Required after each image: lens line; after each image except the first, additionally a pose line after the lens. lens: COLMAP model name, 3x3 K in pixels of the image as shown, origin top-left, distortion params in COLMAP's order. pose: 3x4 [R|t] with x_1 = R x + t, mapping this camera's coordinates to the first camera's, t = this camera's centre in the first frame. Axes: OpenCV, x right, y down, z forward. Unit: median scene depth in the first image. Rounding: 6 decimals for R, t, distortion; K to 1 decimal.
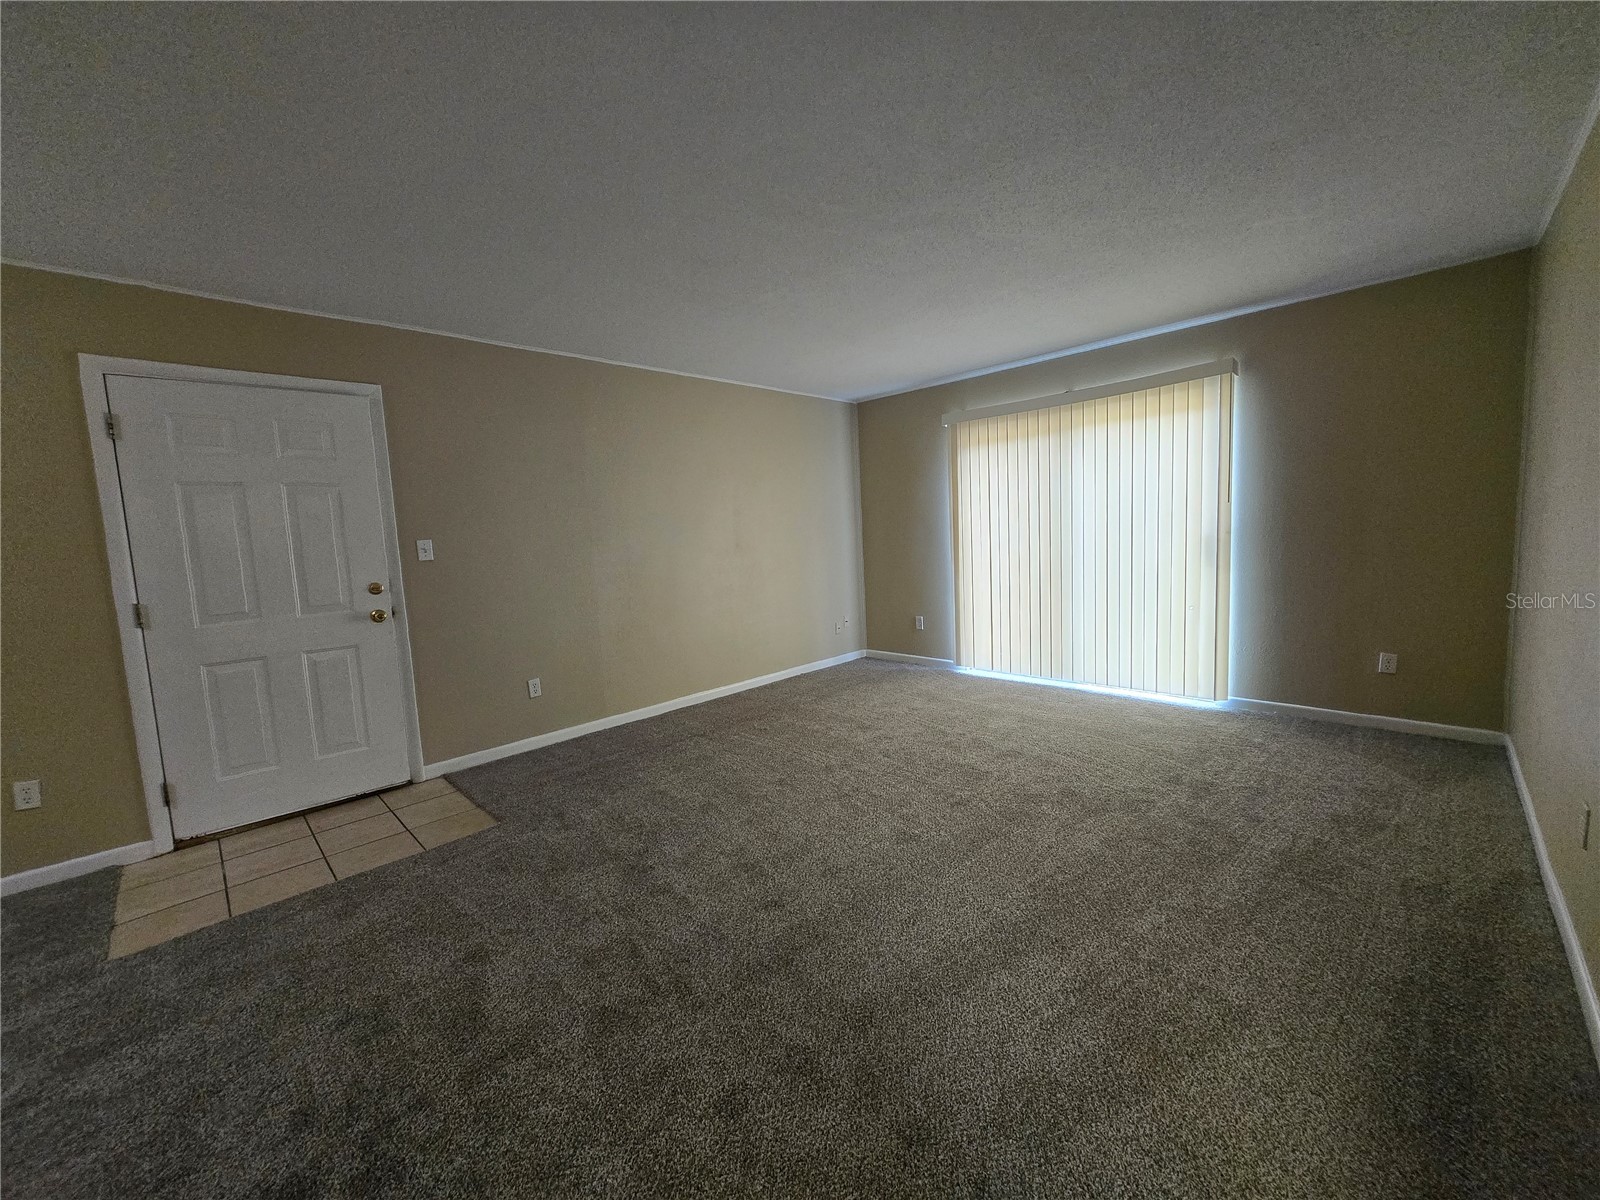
lens RADIAL K [[627.4, 0, 802.3], [0, 627.4, 598.4], [0, 0, 1]] dist [-0.002356, -0.000087]
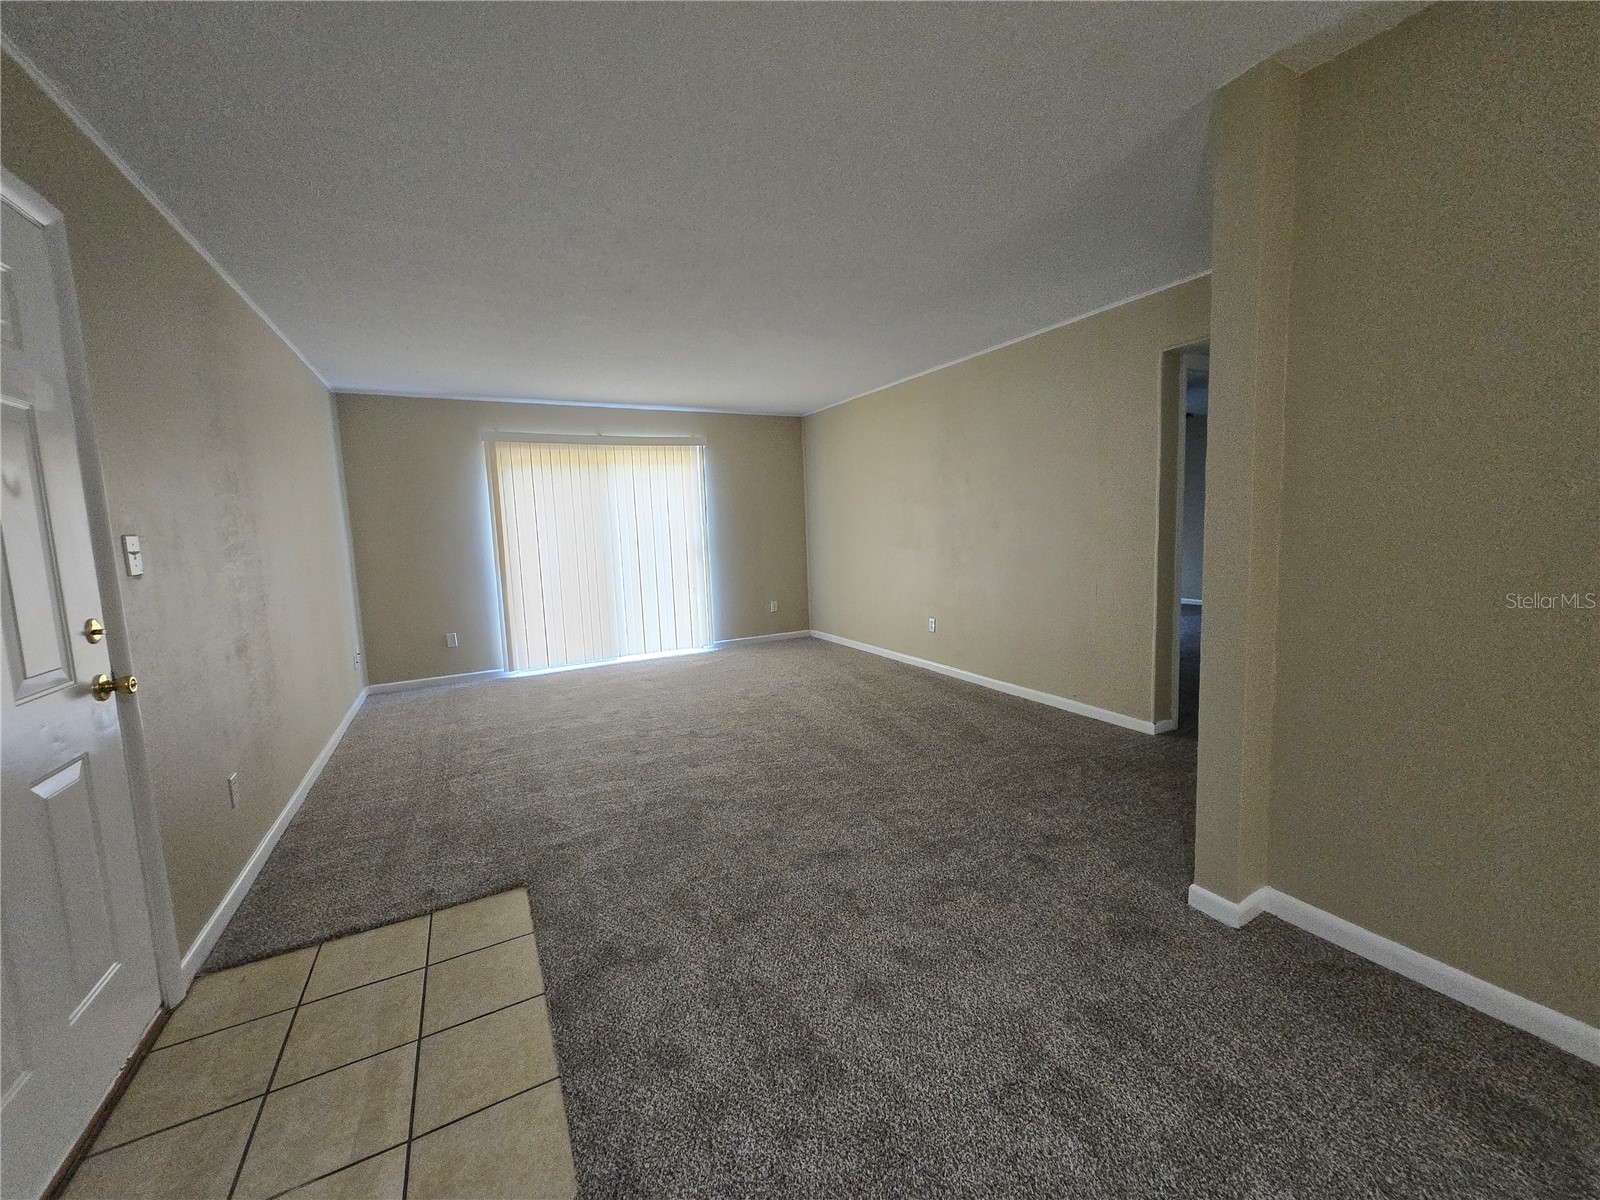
lens RADIAL K [[627.4, 0, 809.3], [0, 627.4, 594.2], [0, 0, 1]] dist [-0.002356, -0.000087]
pose [[0.271714, -0.066009, 0.960112, -0.813885], [0.129597, 0.991068, 0.031461, 0.014666], [-0.953612, 0.115879, 0.277841, 0.294558]]
